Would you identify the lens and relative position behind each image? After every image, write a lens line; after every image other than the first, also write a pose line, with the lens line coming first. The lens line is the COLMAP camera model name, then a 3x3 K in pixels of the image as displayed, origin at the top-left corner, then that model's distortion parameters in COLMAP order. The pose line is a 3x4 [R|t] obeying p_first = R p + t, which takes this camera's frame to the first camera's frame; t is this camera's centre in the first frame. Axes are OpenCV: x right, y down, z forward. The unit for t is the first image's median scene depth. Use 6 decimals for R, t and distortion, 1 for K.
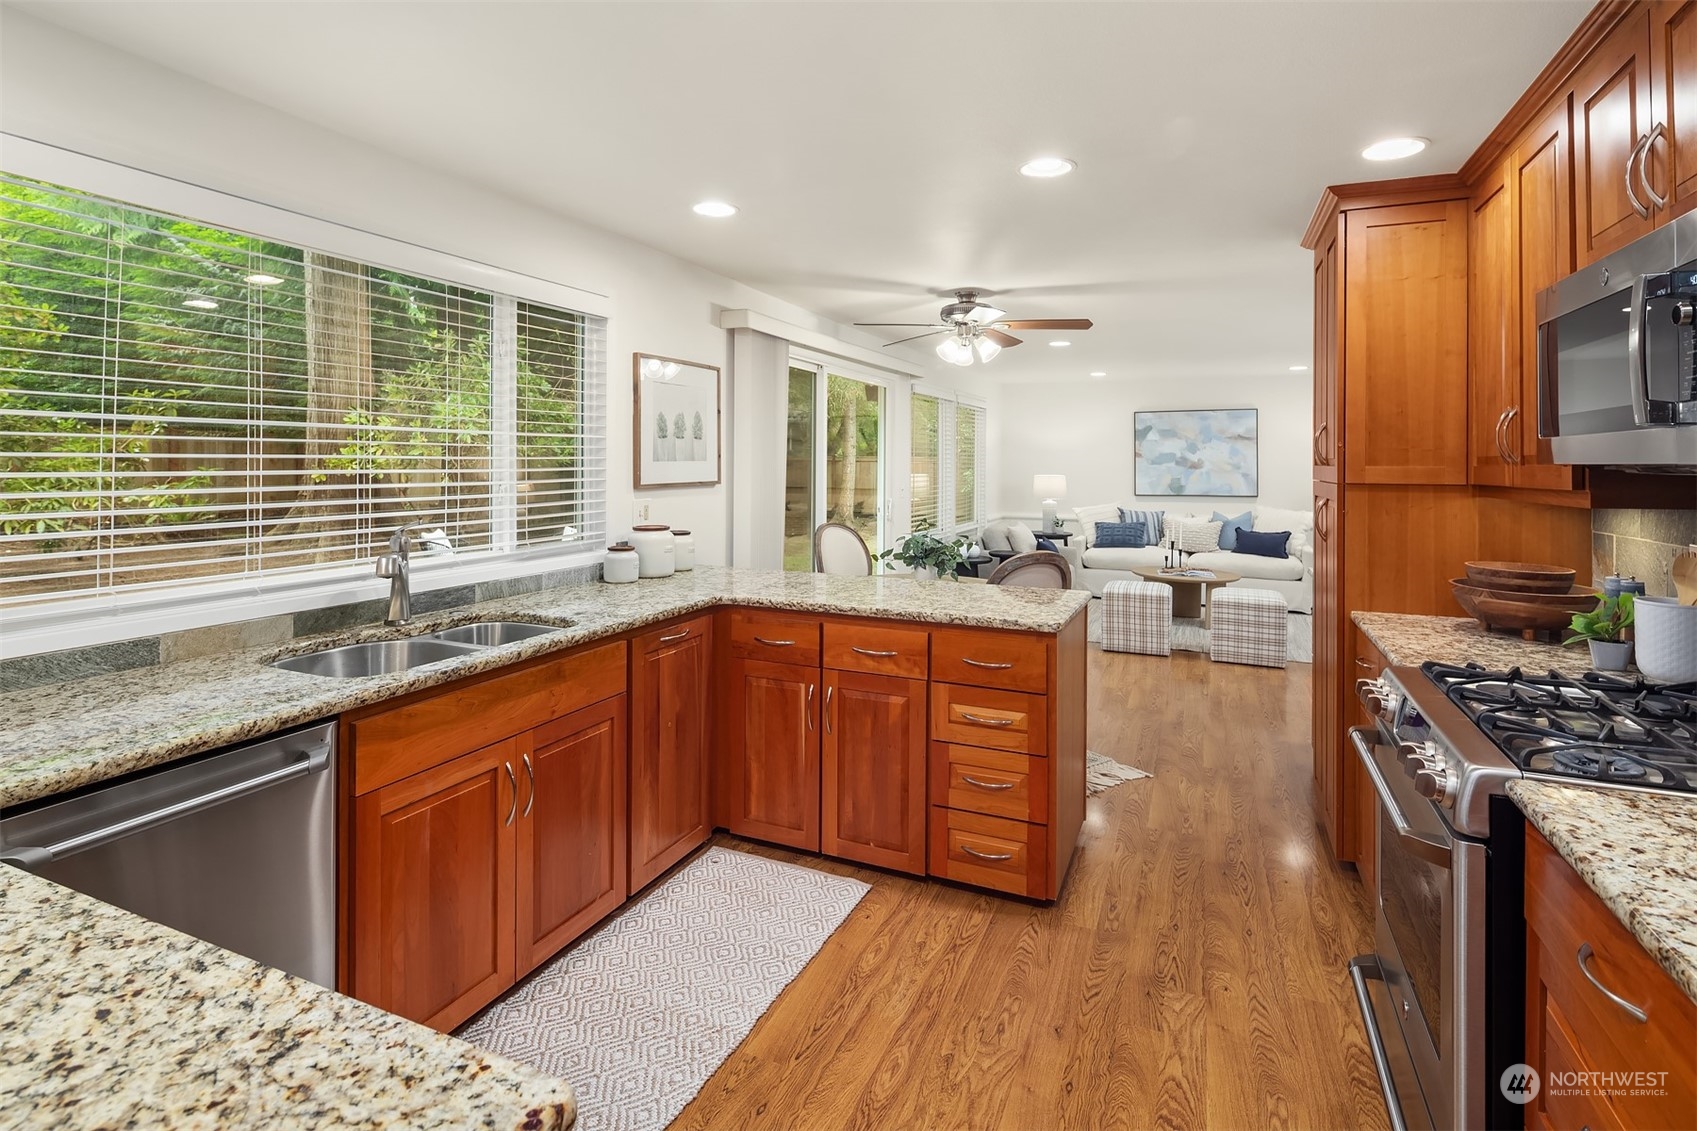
lens RADIAL K [[832.5, 0, 851.0], [0, 832.5, 454.7], [0, 0, 1]] dist [0.000303, -0.000085]
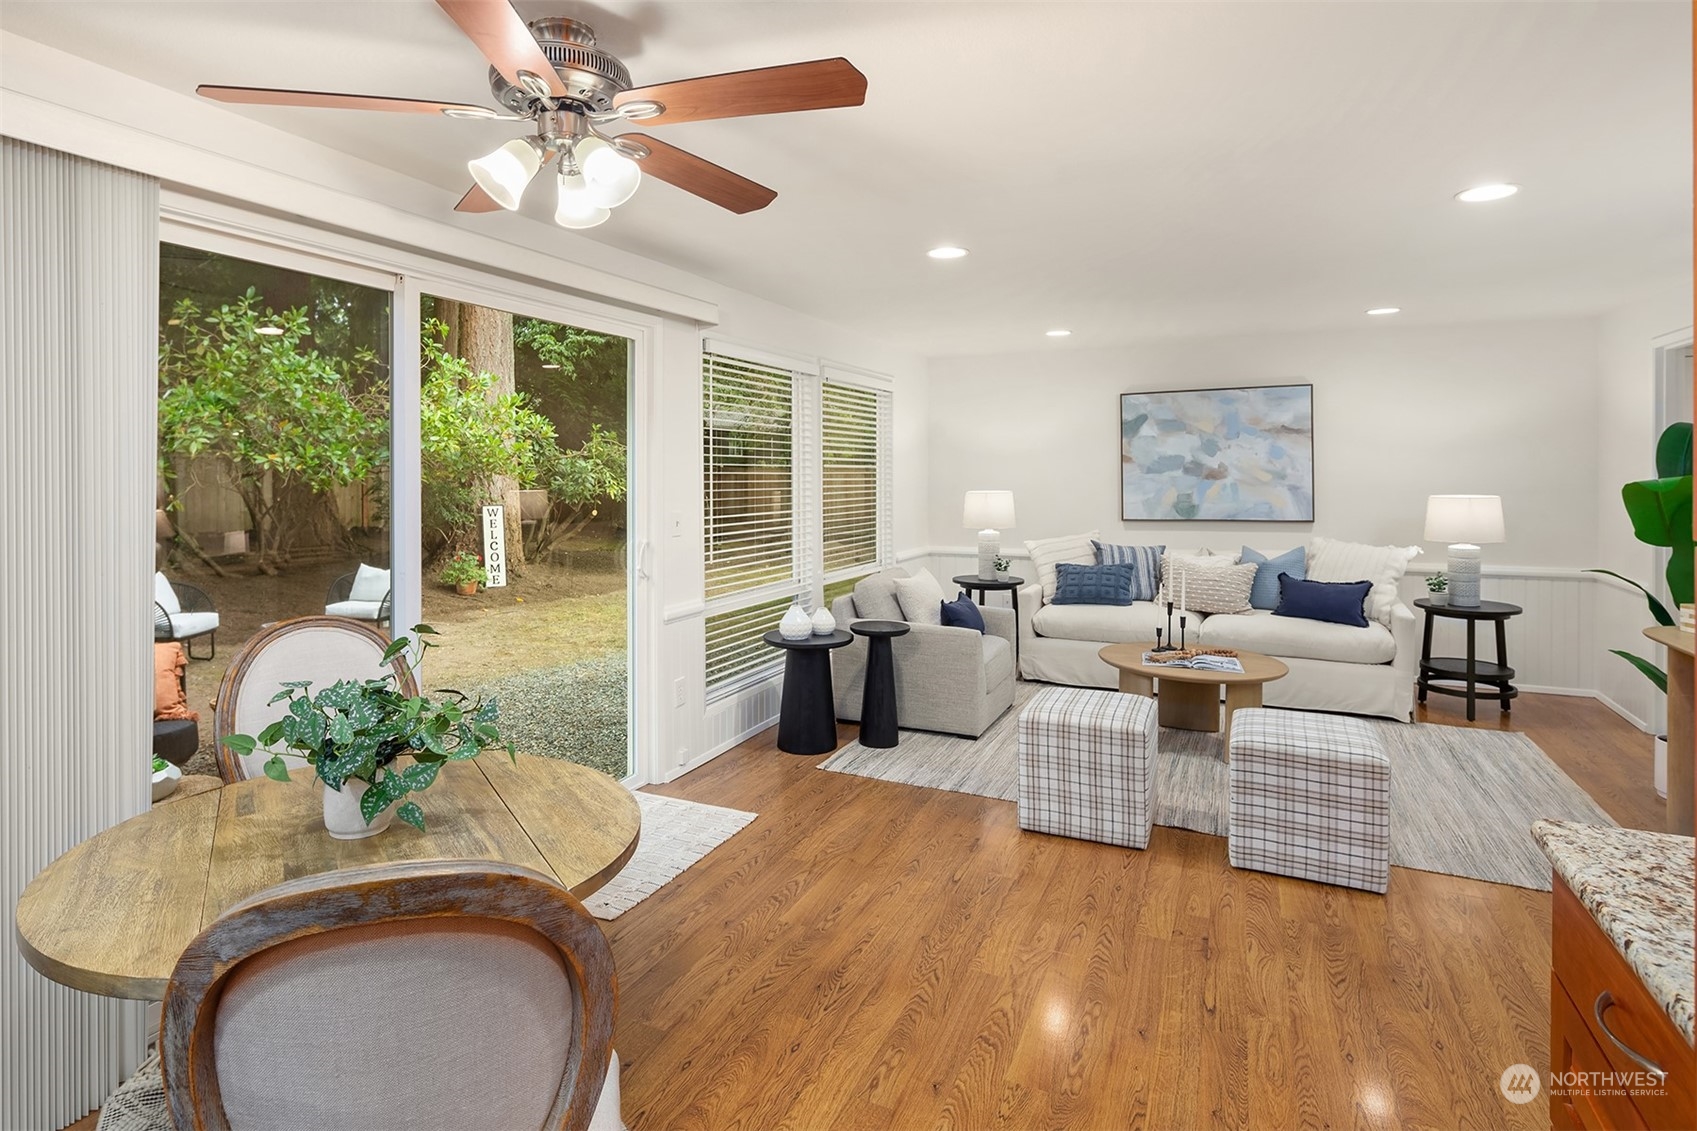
lens RADIAL K [[888.6, 0, 817.0], [0, 888.6, 473.8], [0, 0, 1]] dist [-0.001544, -0.001714]
pose [[0.998895, -0.010182, -0.045891, 0.141166], [0.010551, 0.999914, 0.007806, 0.004094], [0.045808, -0.008281, 0.998916, 0.305784]]
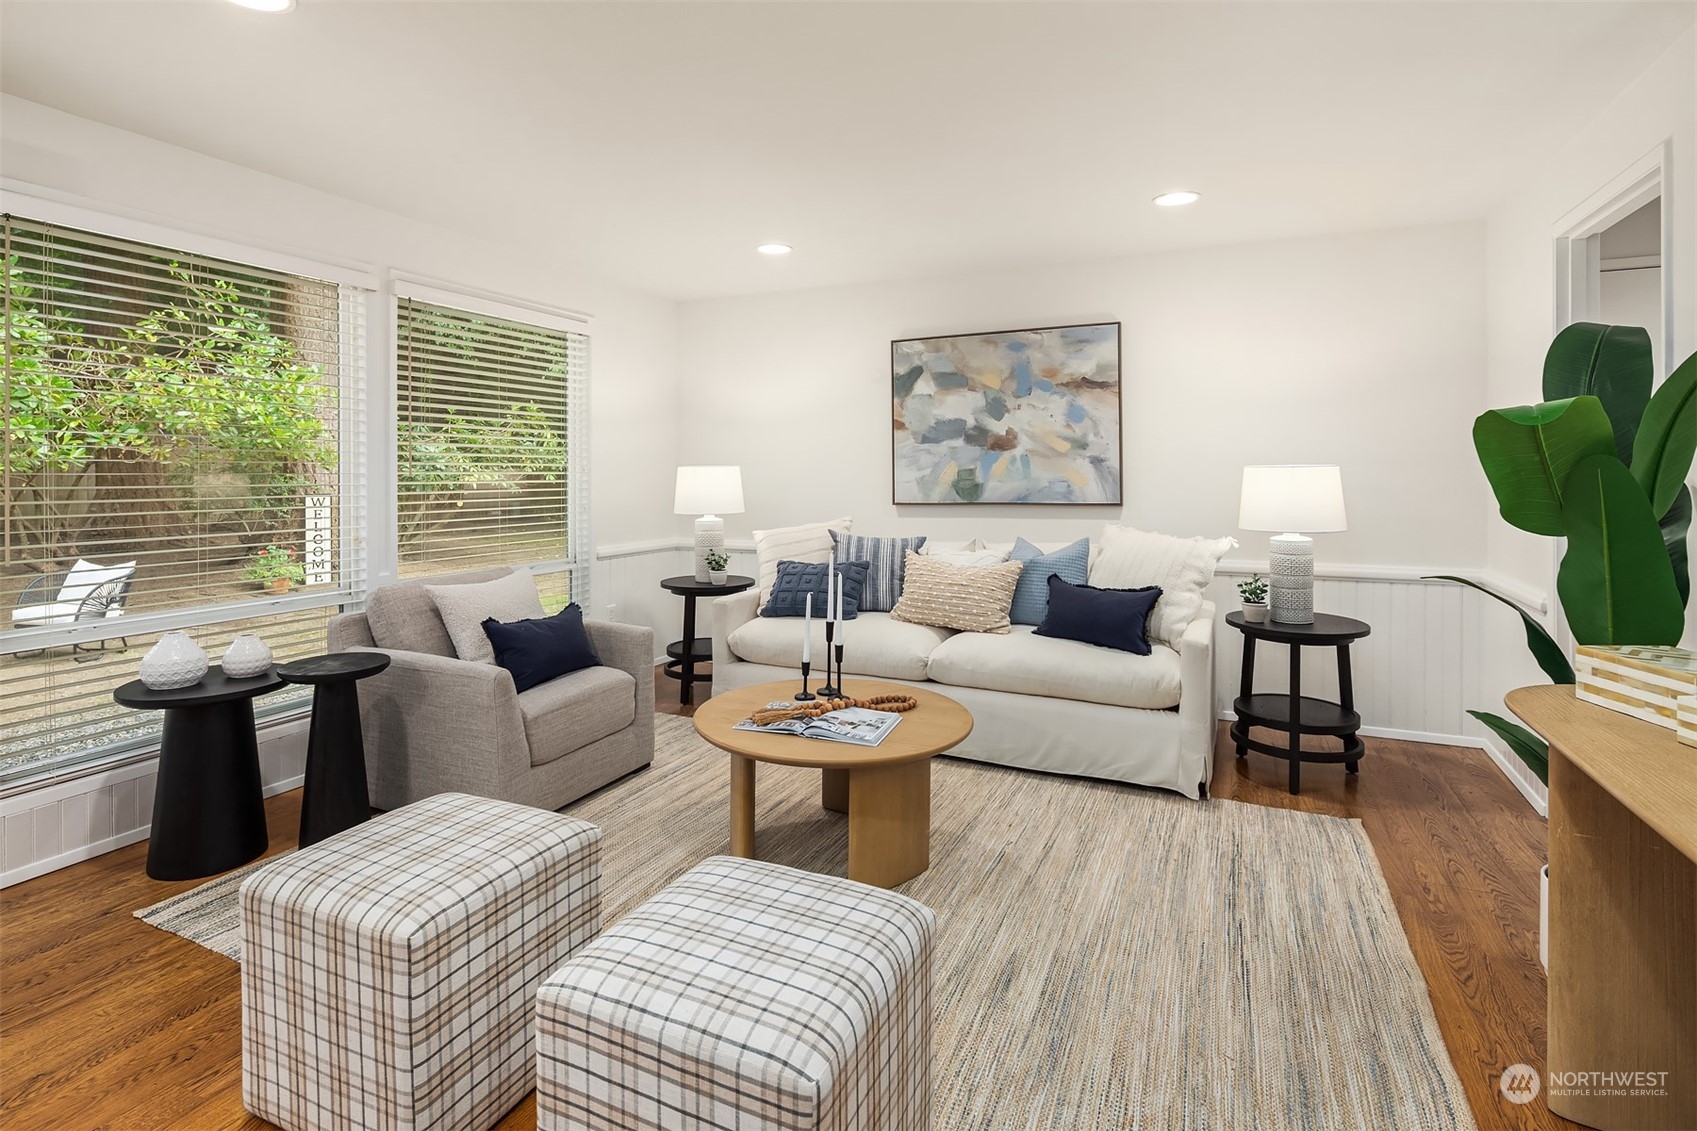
lens RADIAL K [[831.0, 0, 844.9], [0, 831.0, 473.1], [0, 0, 1]] dist [0.001453, -0.000091]
pose [[0.999722, -0.007457, -0.022352, 0.343835], [0.007632, 0.999941, 0.007781, 0.027002], [0.022293, -0.007949, 0.999720, 0.523961]]
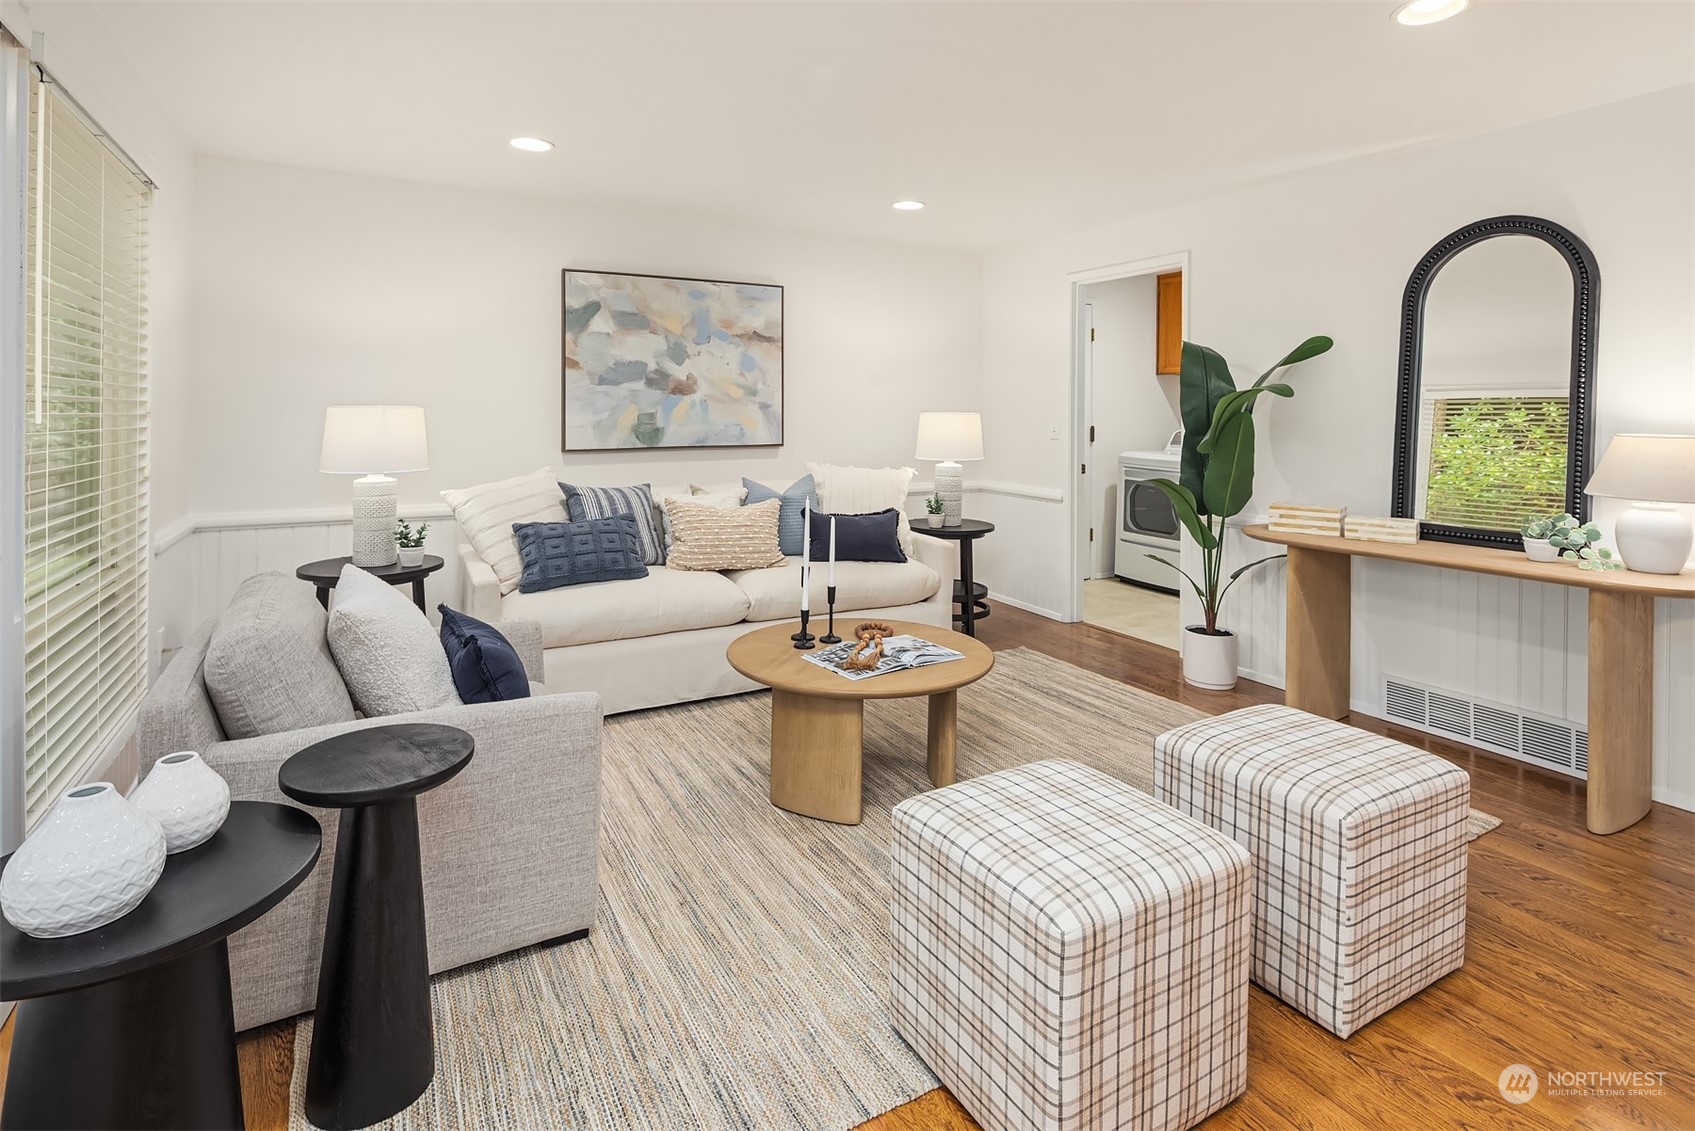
lens RADIAL K [[833.4, 0, 846.6], [0, 833.4, 411.7], [0, 0, 1]] dist [0.001335, -0.000206]
pose [[0.600042, -0.000142, 0.799969, 0.073599], [-0.006852, 0.999962, 0.005317, 0.024781], [-0.799939, -0.008672, 0.600018, 0.641699]]
